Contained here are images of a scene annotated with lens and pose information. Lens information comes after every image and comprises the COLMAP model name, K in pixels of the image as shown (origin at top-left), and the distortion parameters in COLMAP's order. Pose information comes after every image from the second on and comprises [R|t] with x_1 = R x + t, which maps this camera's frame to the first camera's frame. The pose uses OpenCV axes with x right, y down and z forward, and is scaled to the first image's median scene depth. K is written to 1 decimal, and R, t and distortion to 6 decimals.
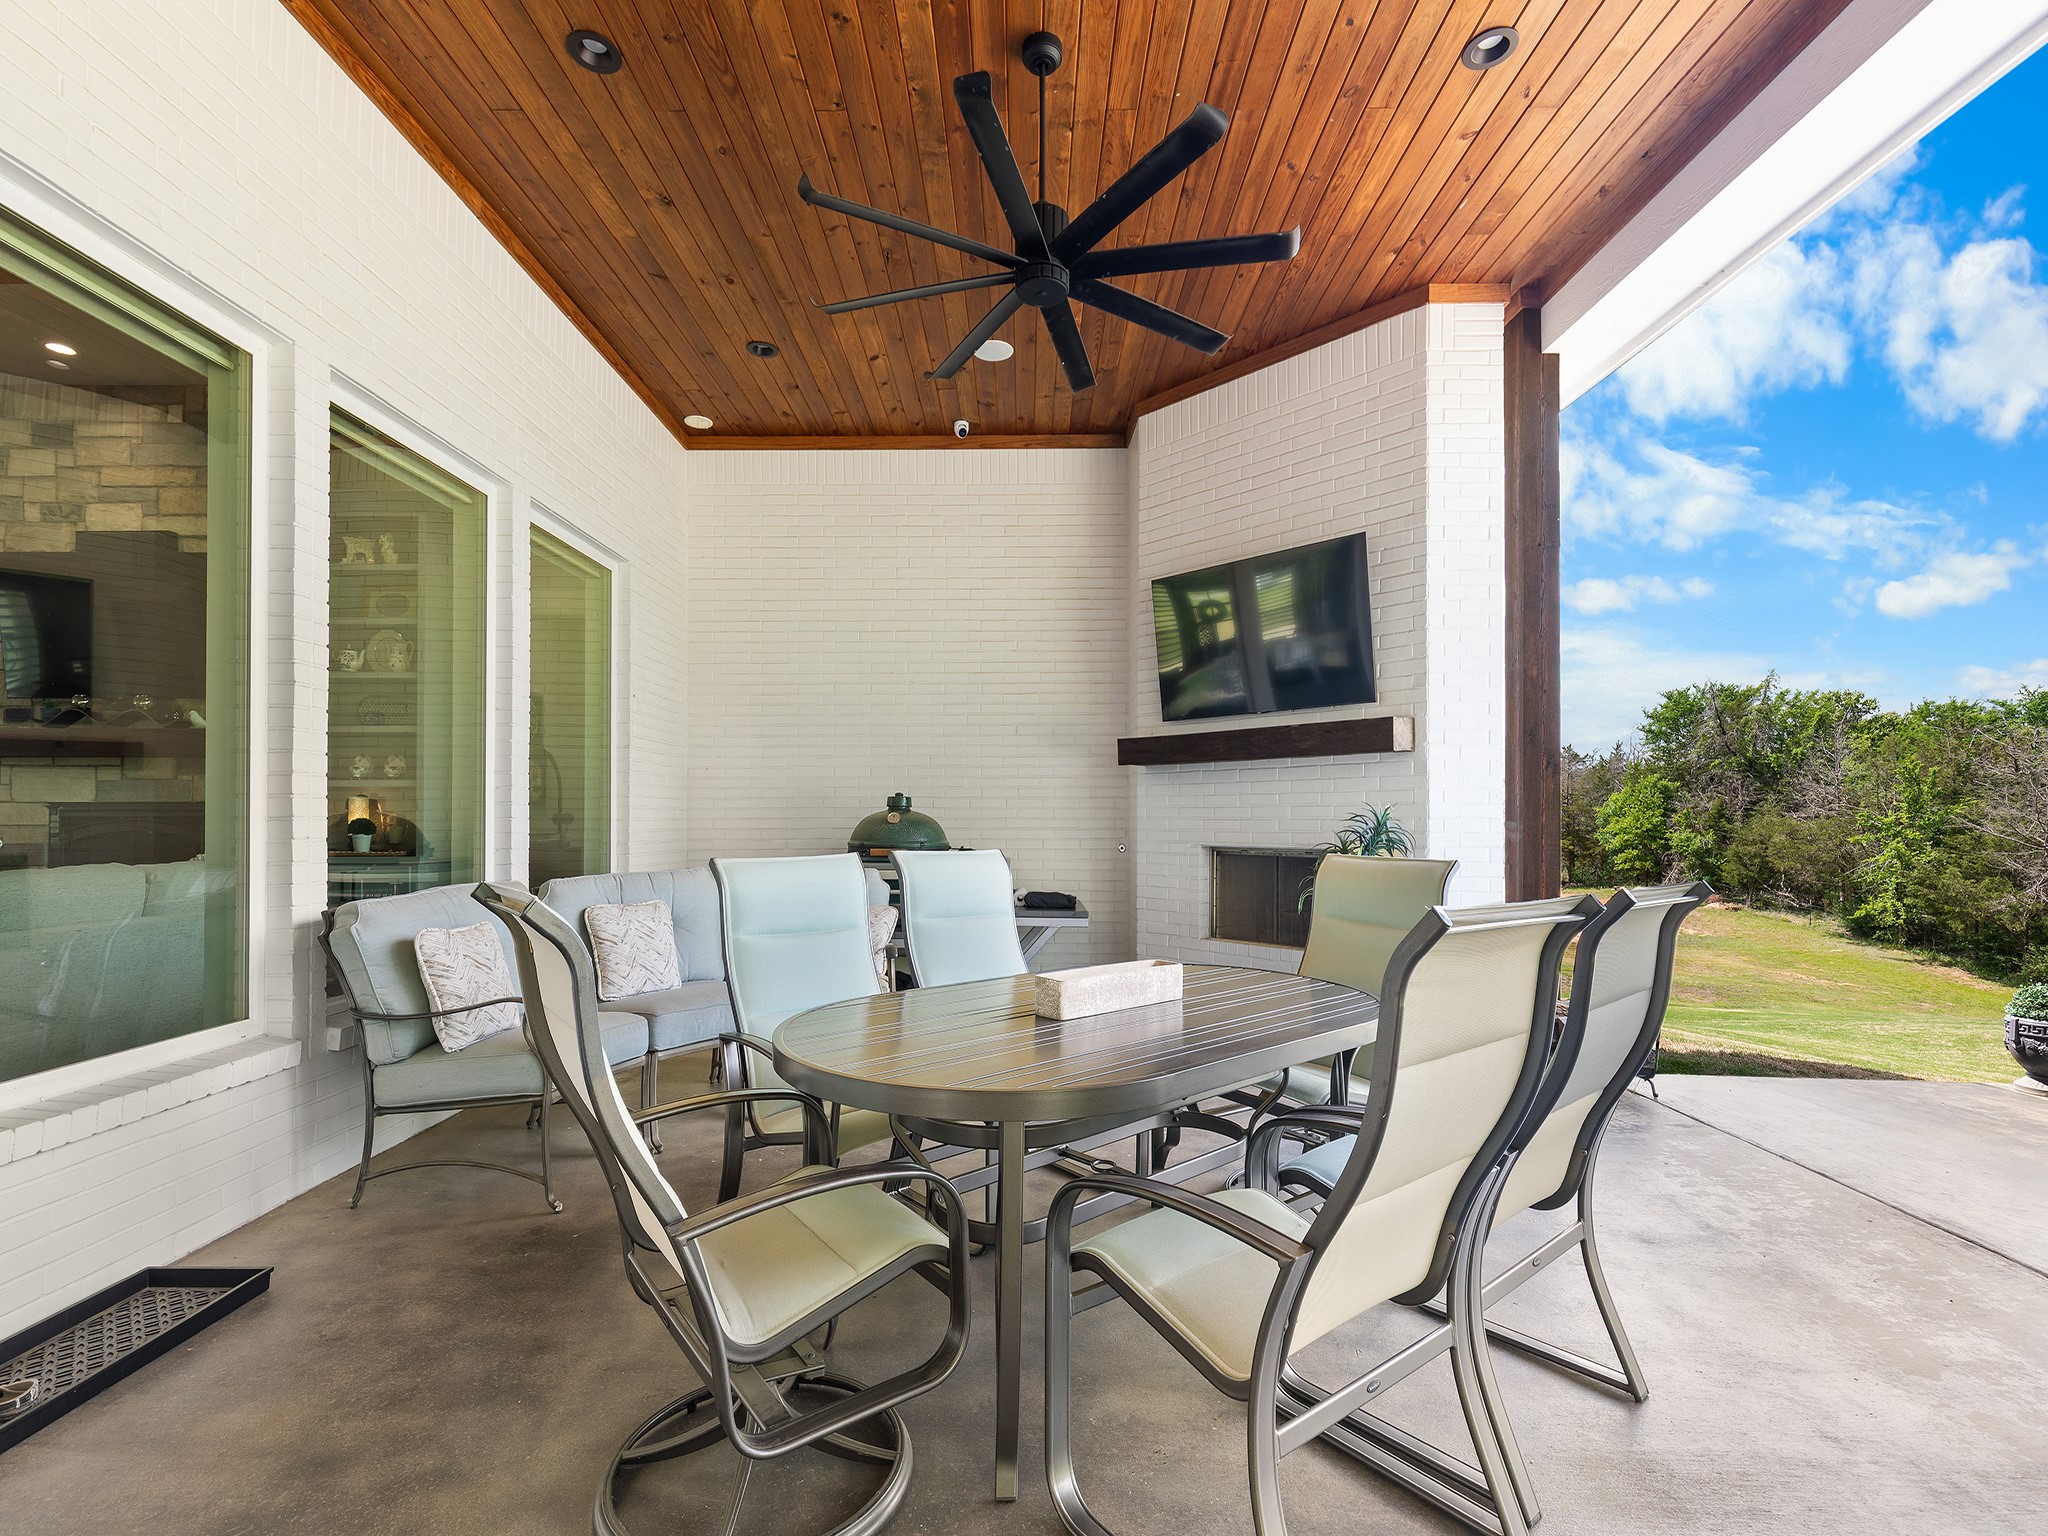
lens RADIAL K [[945.7, 0, 1007.4], [0, 945.7, 815.9], [0, 0, 1]] dist [0.011428, -0.002458]
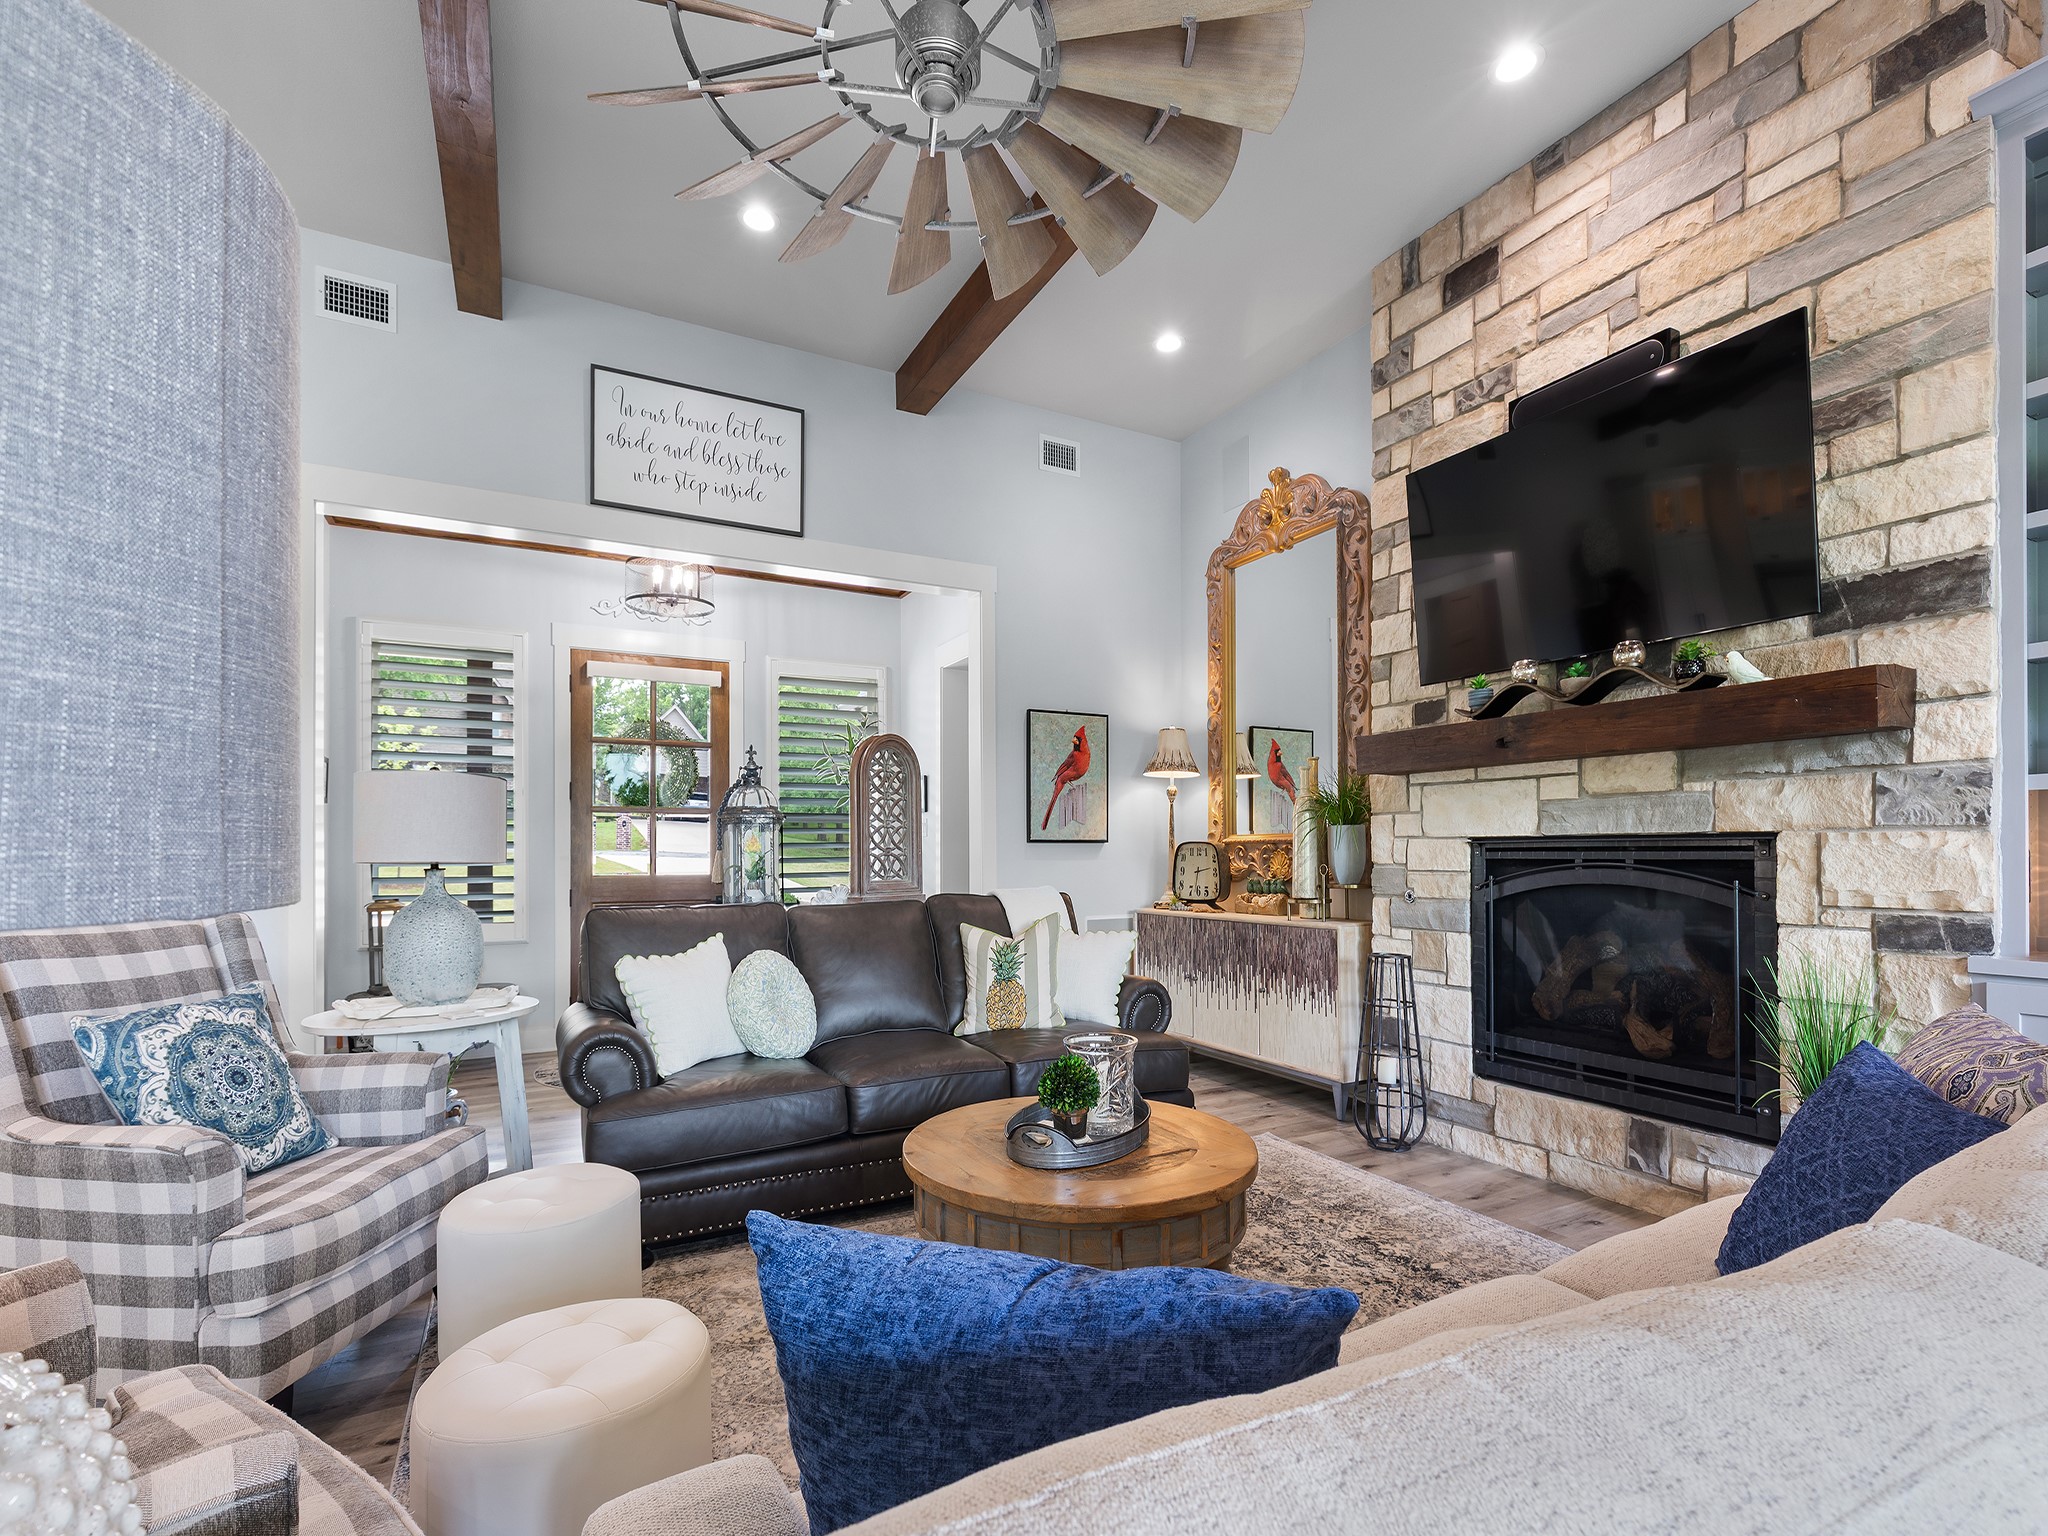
lens RADIAL K [[945.7, 0, 1019.5], [0, 945.7, 846.4], [0, 0, 1]] dist [0.011428, -0.002458]
pose [[0.474267, -0.005109, -0.880366, -0.573226], [0.013231, 0.999912, 0.001325, -0.012428], [0.880282, -0.012277, 0.474292, 0.413068]]
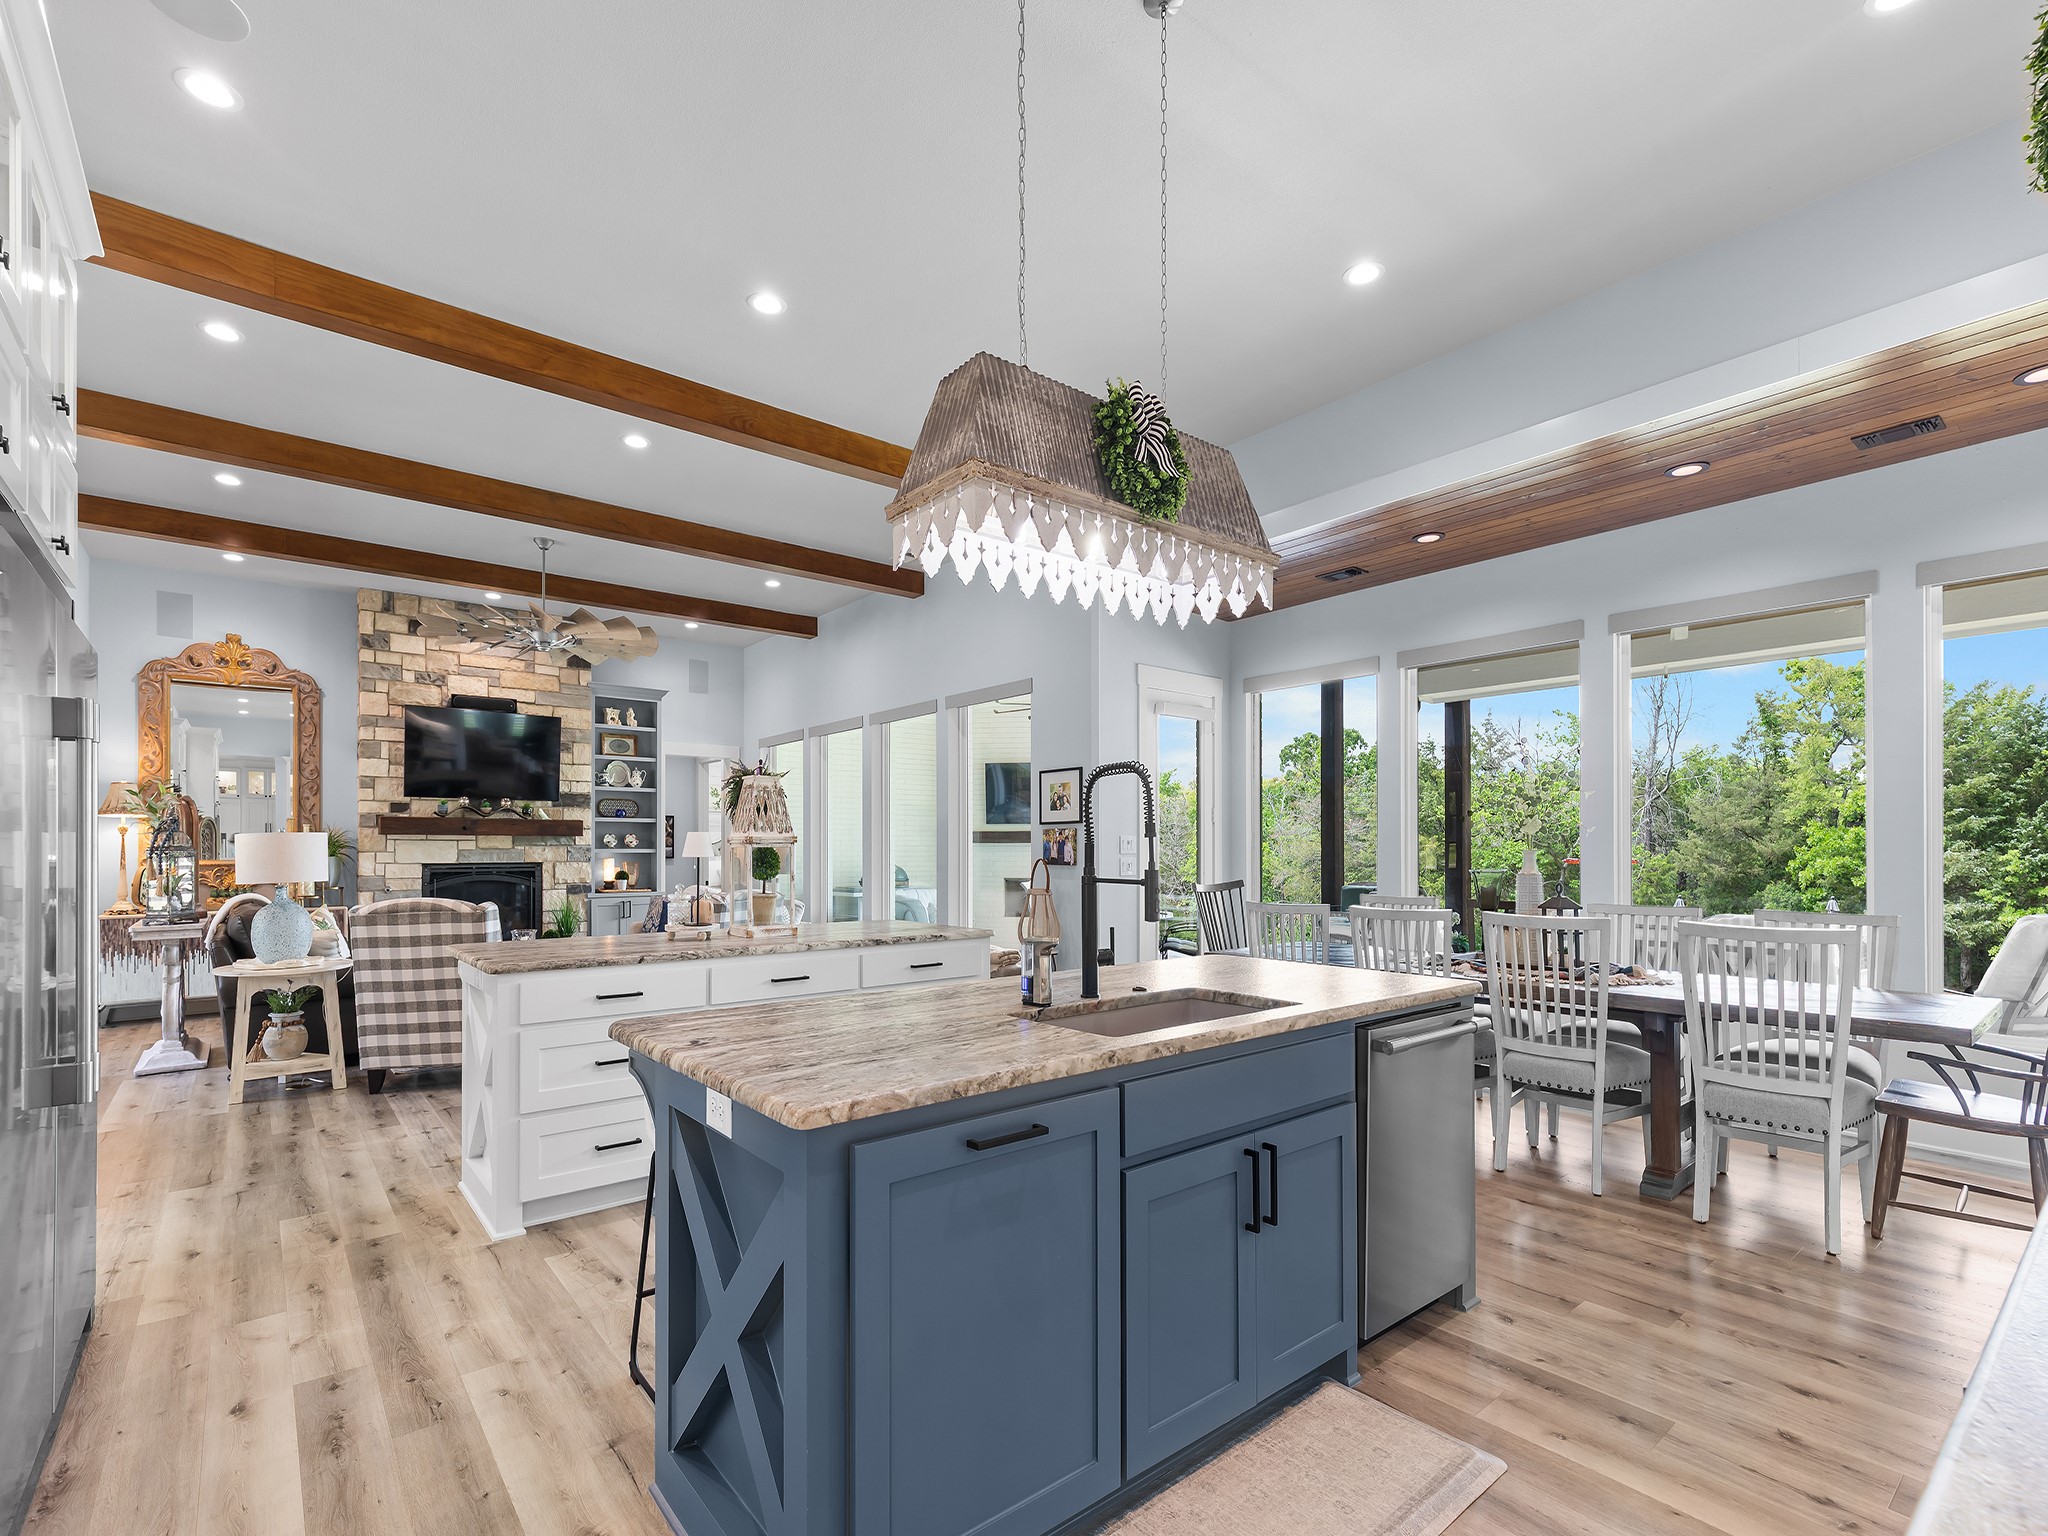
lens RADIAL K [[945.7, 0, 1007.9], [0, 945.7, 838.4], [0, 0, 1]] dist [0.011428, -0.002458]
pose [[0.775089, 0.008536, 0.631794, -1.238860], [-0.004828, 0.999960, -0.007587, -0.047513], [-0.631833, 0.002830, 0.775099, -0.810523]]
